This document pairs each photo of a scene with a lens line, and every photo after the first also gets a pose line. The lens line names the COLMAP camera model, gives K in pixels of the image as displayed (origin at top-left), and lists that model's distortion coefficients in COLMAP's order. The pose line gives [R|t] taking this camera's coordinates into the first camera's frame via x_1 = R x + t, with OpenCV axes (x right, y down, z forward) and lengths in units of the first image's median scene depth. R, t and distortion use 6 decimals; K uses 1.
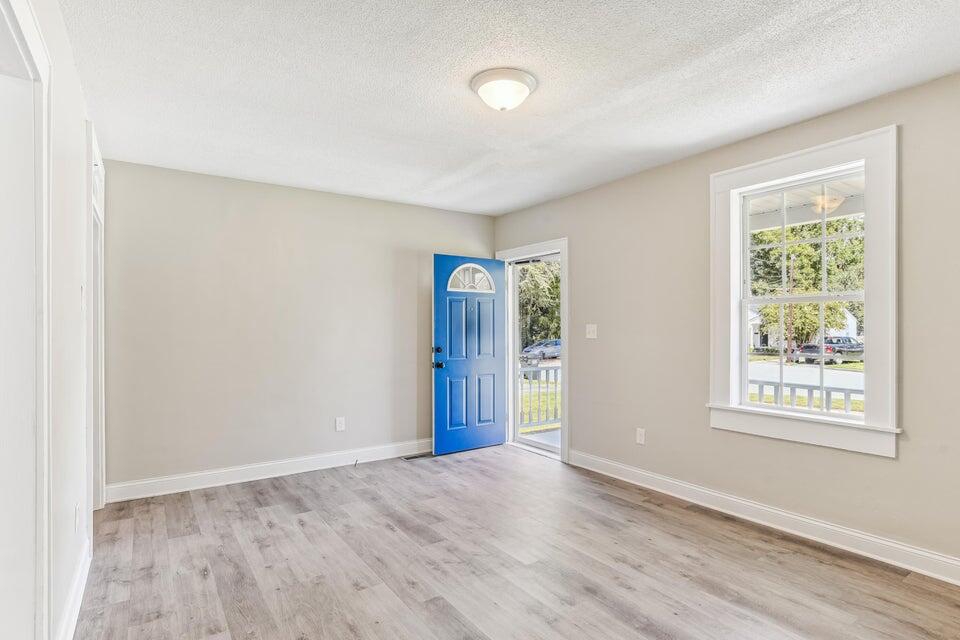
lens RADIAL K [[497.0, 0, 481.9], [0, 497.0, 329.8], [0, 0, 1]] dist [-0.038096, 0.023942]
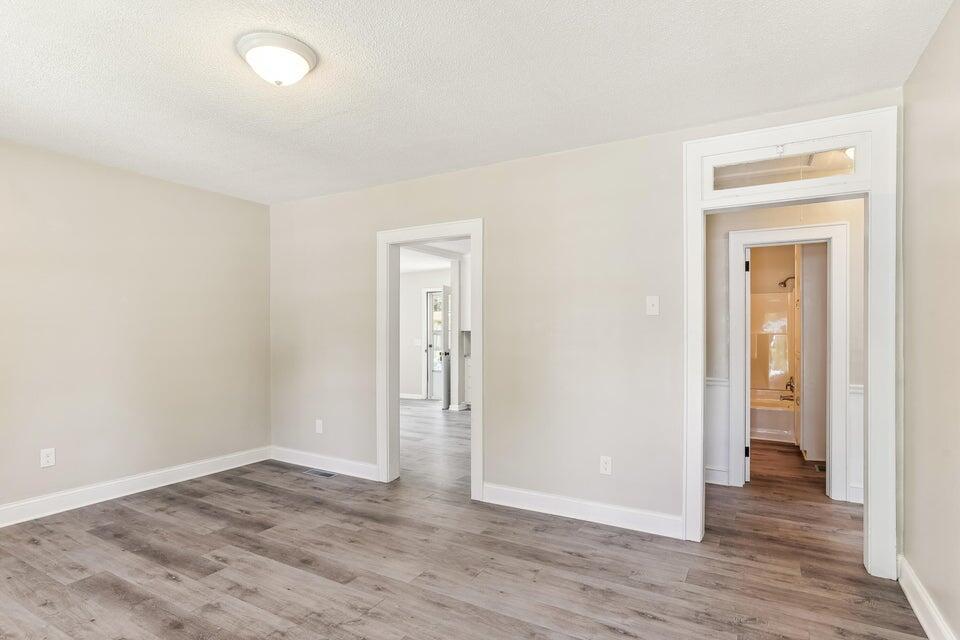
lens RADIAL K [[493.2, 0, 477.3], [0, 493.2, 324.9], [0, 0, 1]] dist [-0.037840, 0.025923]
pose [[-0.904251, -0.002169, -0.426996, 0.079222], [0.001169, 0.999971, -0.007555, -0.005260], [0.427000, -0.007331, -0.904222, 1.539850]]
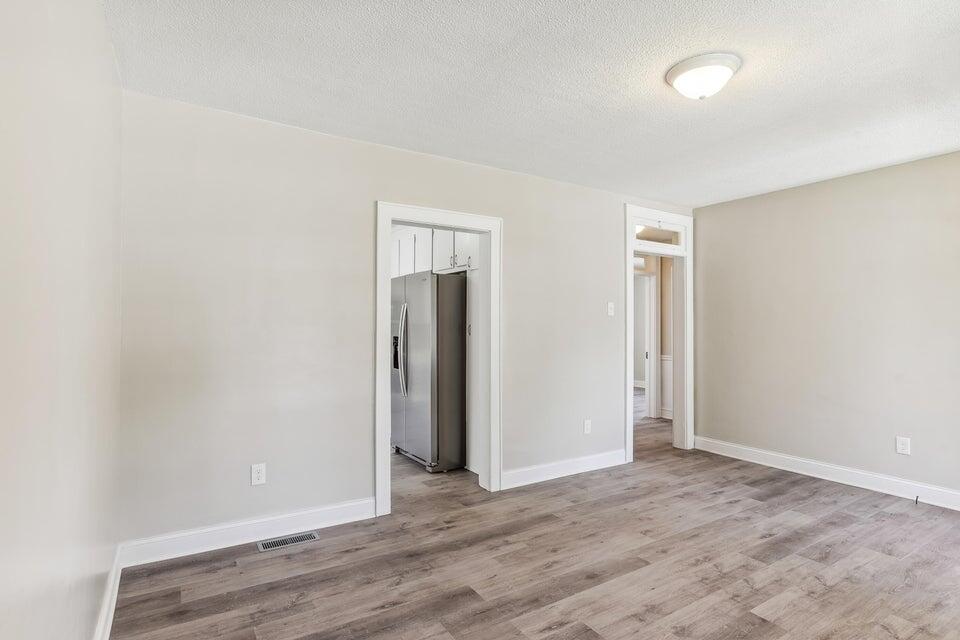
lens RADIAL K [[493.2, 0, 477.3], [0, 493.2, 324.9], [0, 0, 1]] dist [-0.037840, 0.025923]
pose [[-0.049563, 0.000029, -0.998771, 0.785172], [-0.008034, 0.999968, 0.000428, -0.003890], [0.998739, 0.008045, -0.049561, 0.484910]]
